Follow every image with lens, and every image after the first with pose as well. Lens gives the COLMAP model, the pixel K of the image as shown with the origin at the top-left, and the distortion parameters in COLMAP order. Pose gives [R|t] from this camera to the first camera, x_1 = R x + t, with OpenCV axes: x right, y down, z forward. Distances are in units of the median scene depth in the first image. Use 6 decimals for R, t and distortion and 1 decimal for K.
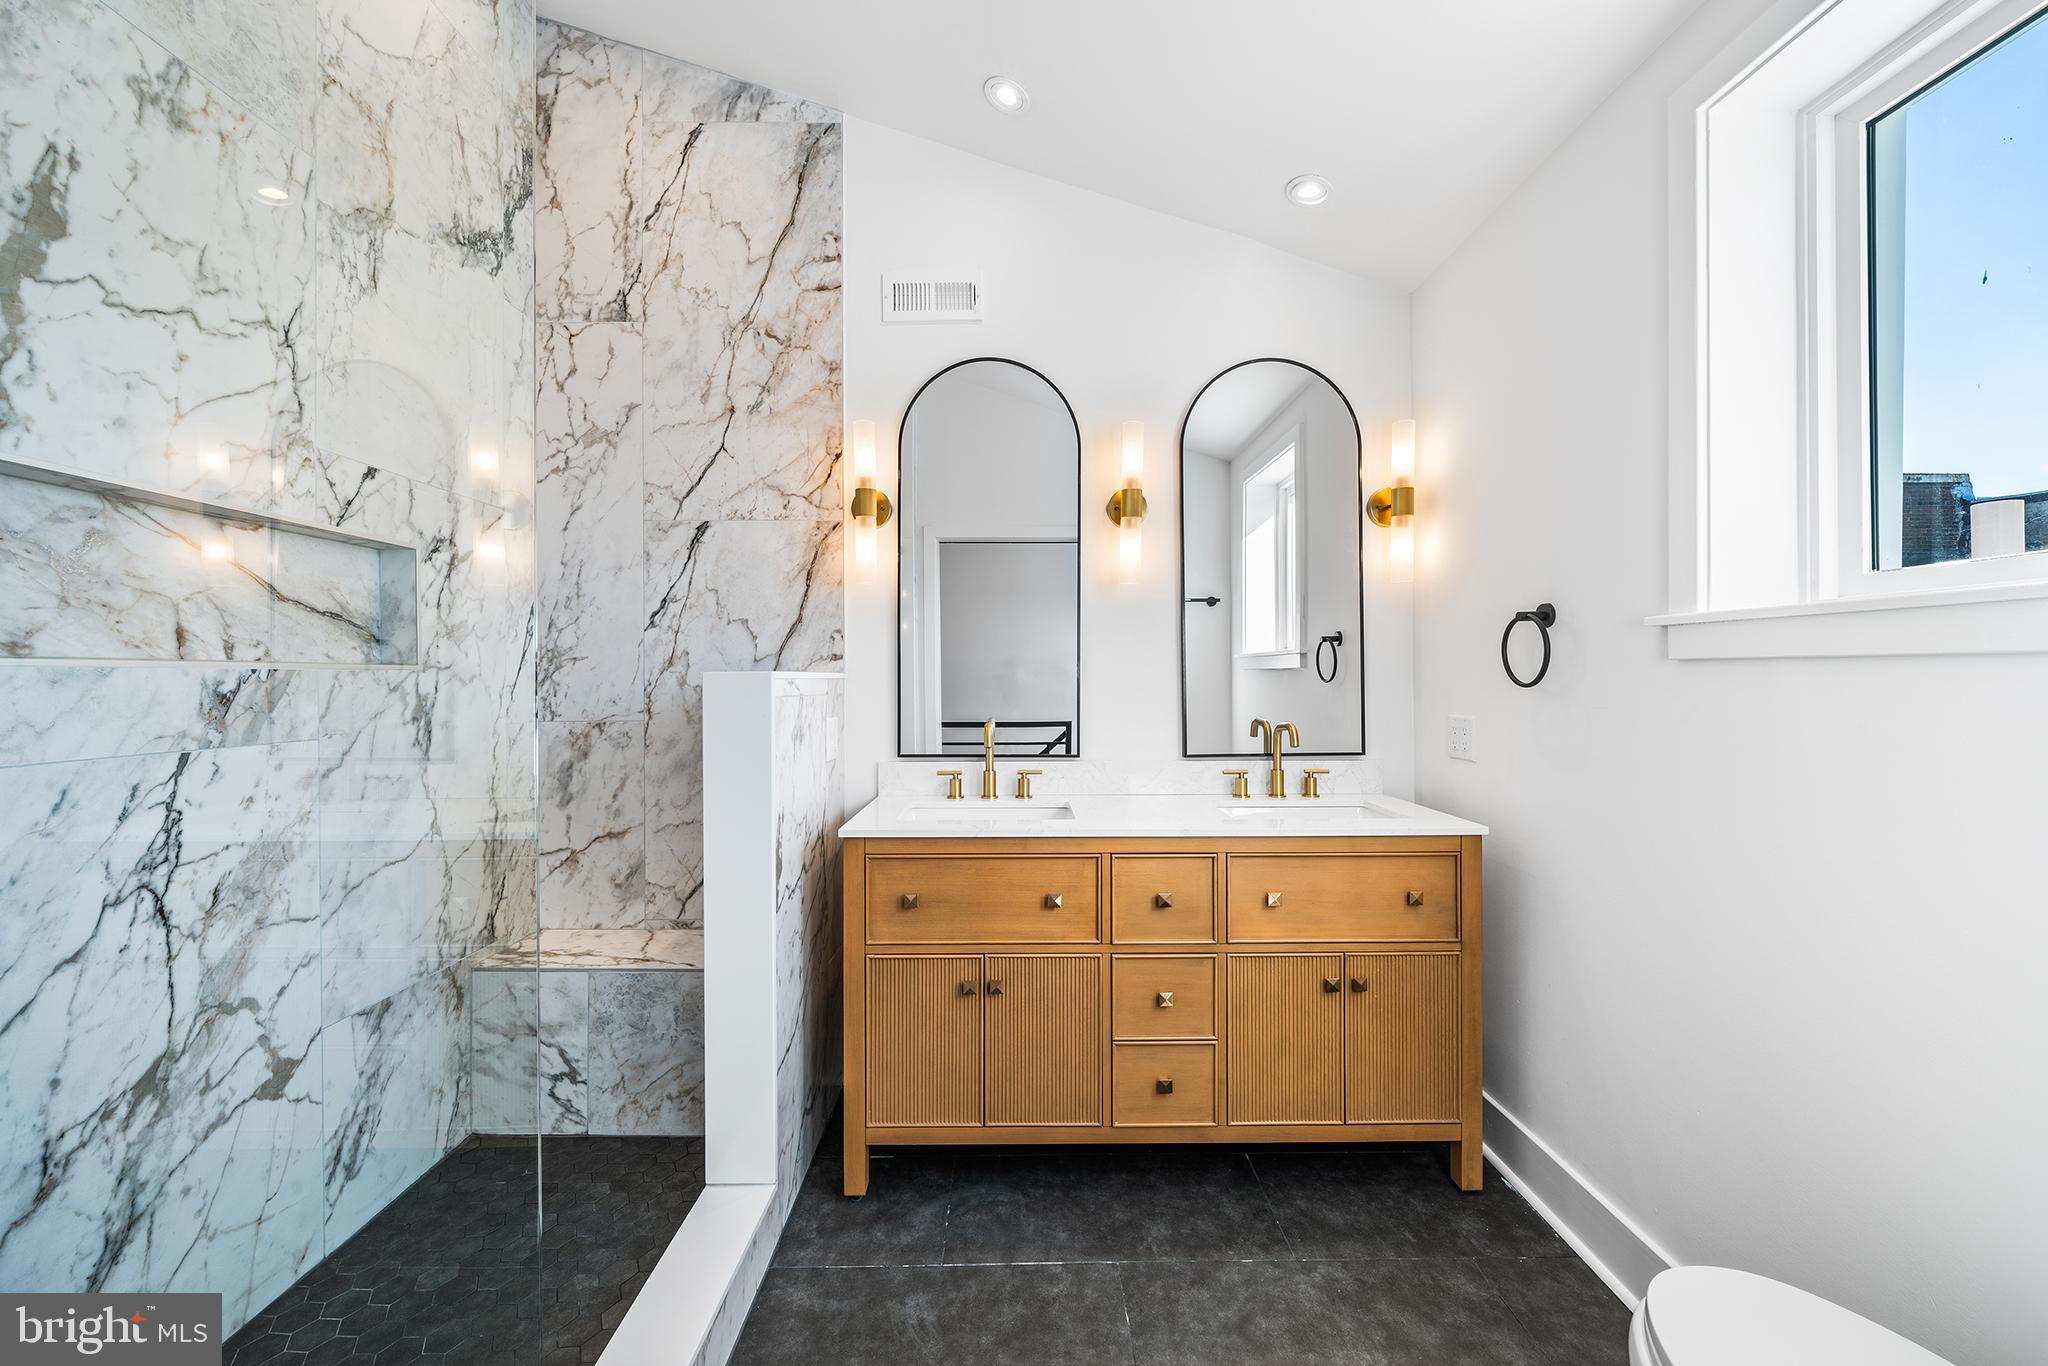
lens RADIAL K [[790.1, 0, 1018.5], [0, 790.1, 677.8], [0, 0, 1]] dist [0.000919, -0.000960]
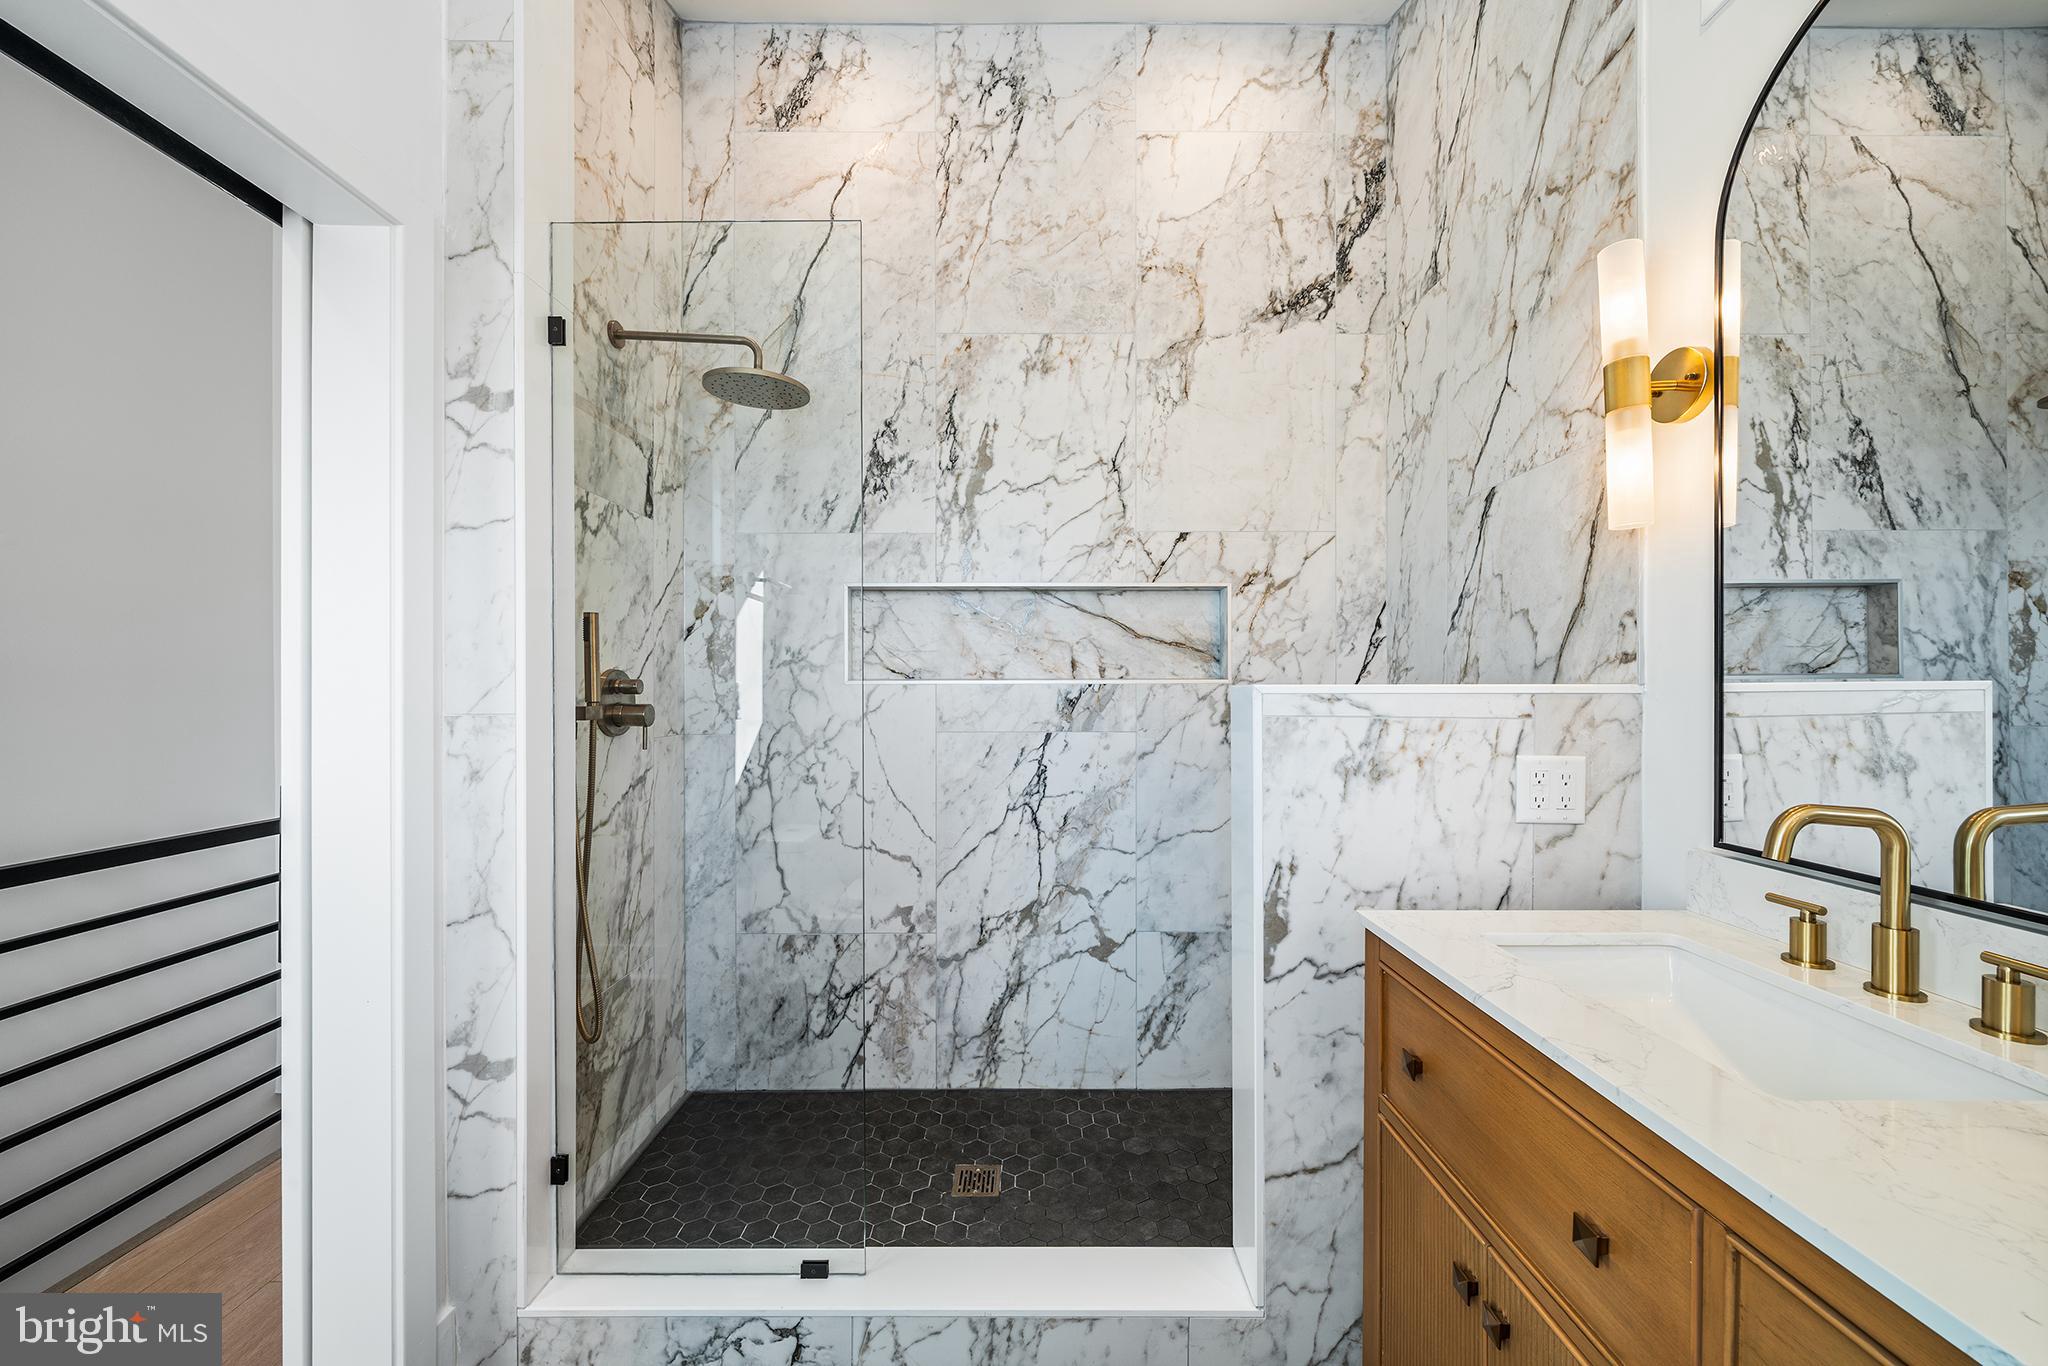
lens RADIAL K [[747.4, 0, 1030.6], [0, 747.4, 689.8], [0, 0, 1]] dist [-0.000781, -0.000148]
pose [[0.002047, 0.005882, -0.999981, 0.502566], [0.000782, 0.999982, 0.005884, -0.007574], [0.999998, -0.000794, 0.002043, 0.821686]]
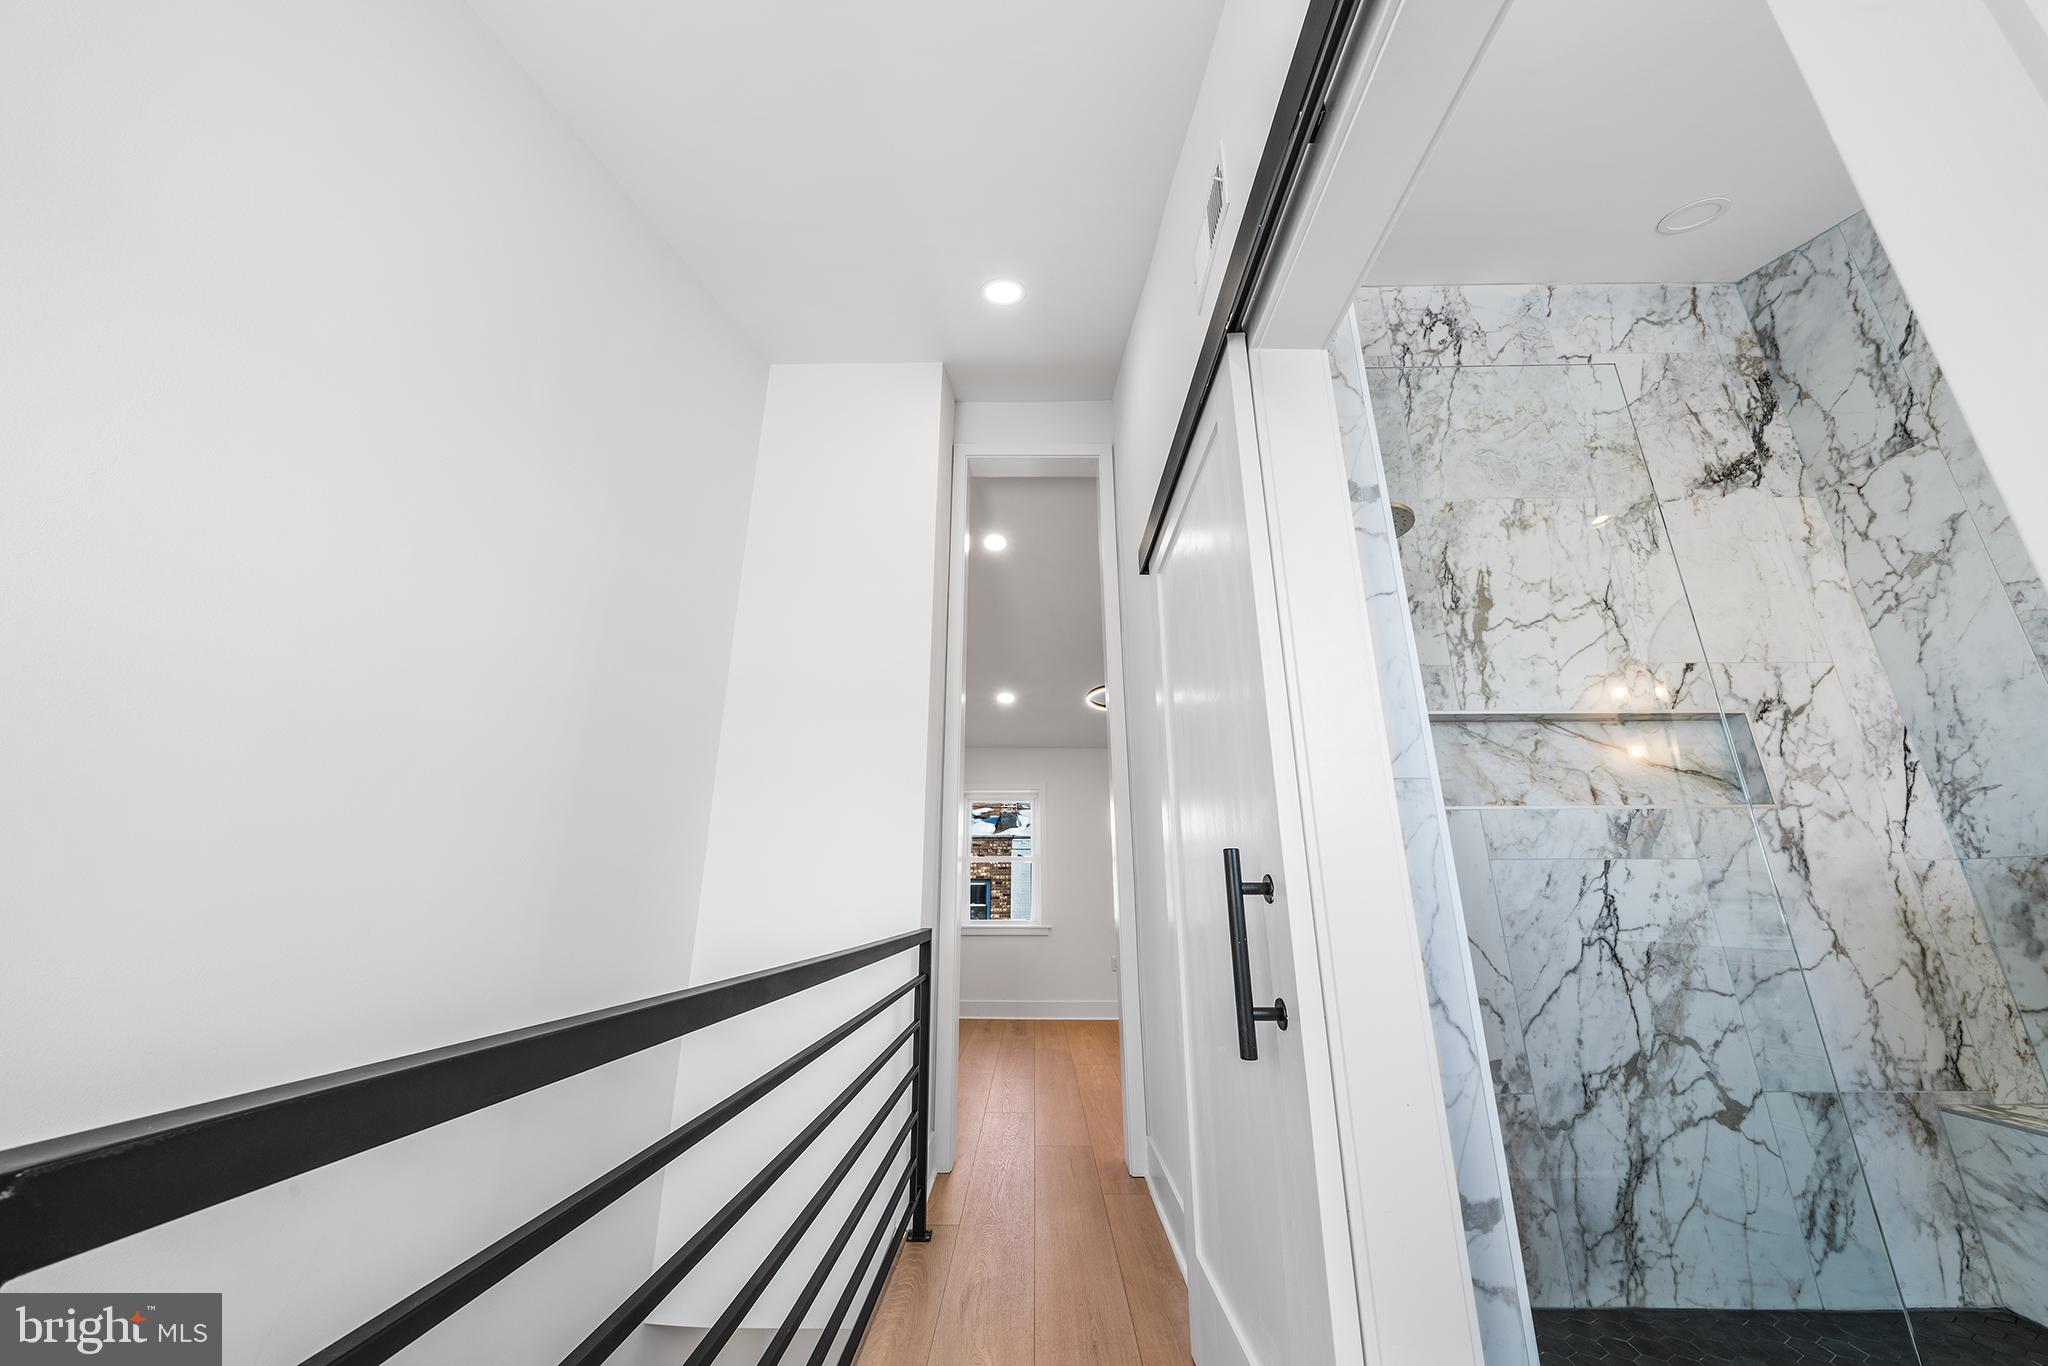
lens RADIAL K [[699.9, 0, 1024.0], [0, 699.9, 683.0], [0, 0, 1]] dist [-0.008968, 0.001455]
pose [[-0.018268, -0.295462, -0.955180, 0.417591], [-0.000783, 0.955343, -0.295497, 0.148809], [0.999833, -0.004651, -0.017684, -0.178106]]
